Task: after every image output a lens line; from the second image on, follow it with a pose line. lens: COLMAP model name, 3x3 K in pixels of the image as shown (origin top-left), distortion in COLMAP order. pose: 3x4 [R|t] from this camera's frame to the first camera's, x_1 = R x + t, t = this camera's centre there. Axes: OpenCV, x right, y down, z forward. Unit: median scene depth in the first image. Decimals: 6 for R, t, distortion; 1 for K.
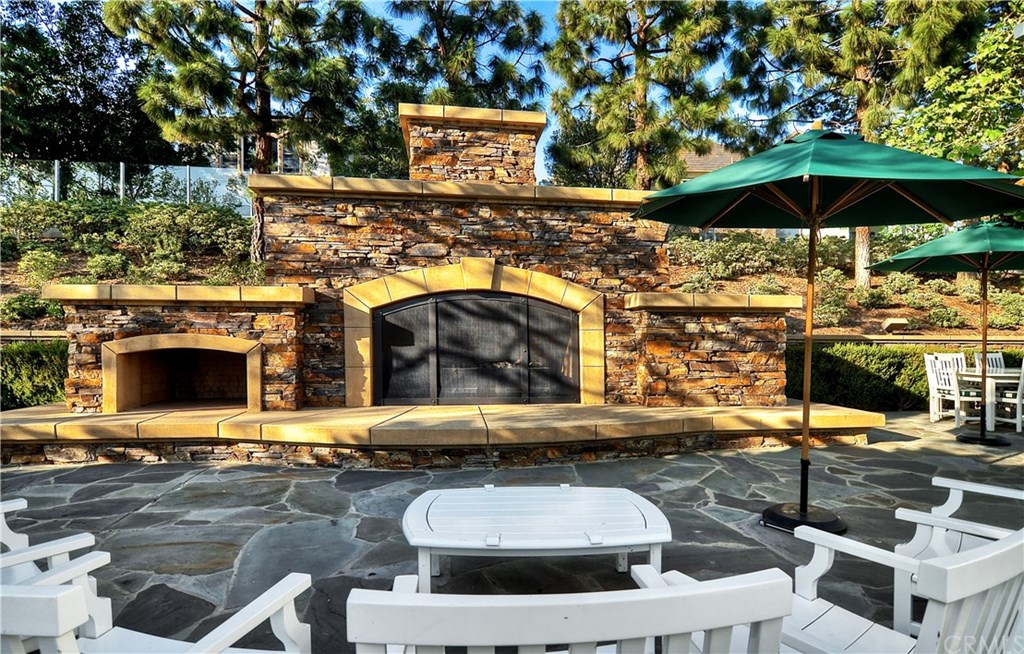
lens RADIAL K [[546.3, 0, 510.5], [0, 546.3, 331.6], [0, 0, 1]] dist [-0.008122, -0.002231]
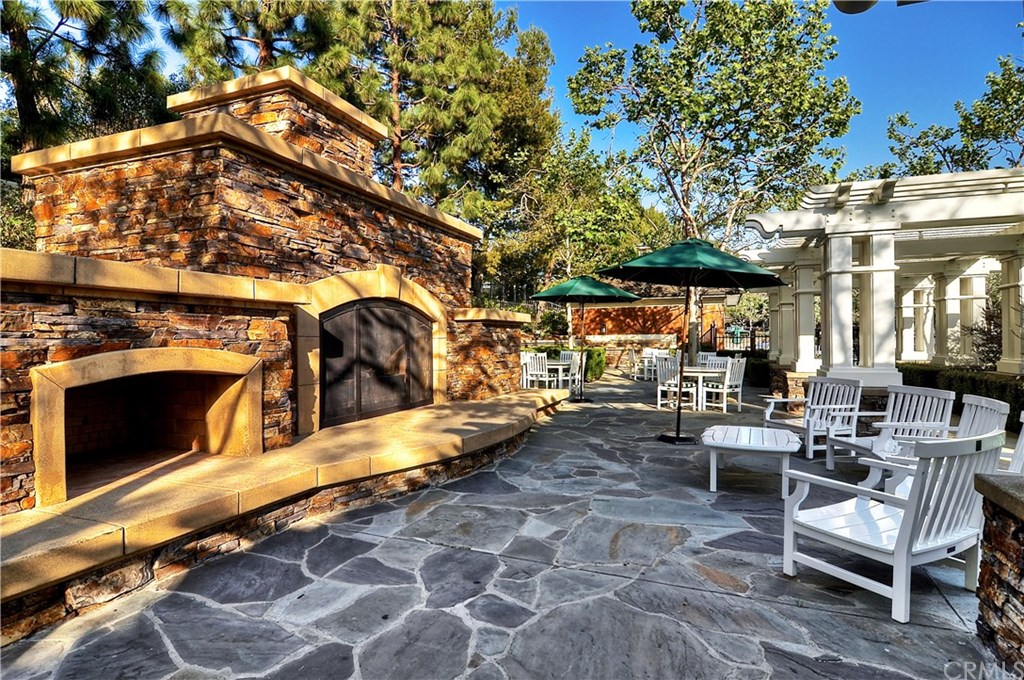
lens RADIAL K [[559.4, 0, 508.0], [0, 559.4, 335.3], [0, 0, 1]] dist [-0.019976, -0.000813]
pose [[0.495441, -0.000625, 0.868642, -0.864613], [0.000356, 1.000000, 0.000517, -0.009300], [-0.868642, 0.000053, 0.495441, 0.325620]]
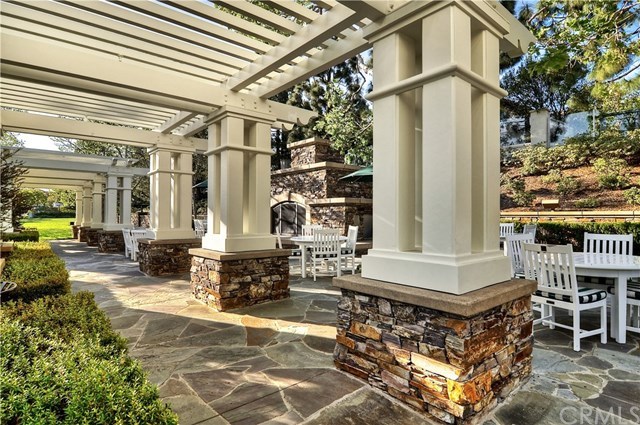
lens RADIAL K [[349.6, 0, 320.9], [0, 349.6, 214.5], [0, 0, 1]] dist [-0.019976, -0.000813]
pose [[0.534066, -0.011165, -0.845369, 1.906062], [0.003803, 0.999934, -0.010804, 0.029550], [0.845434, 0.002555, 0.534074, 0.049373]]
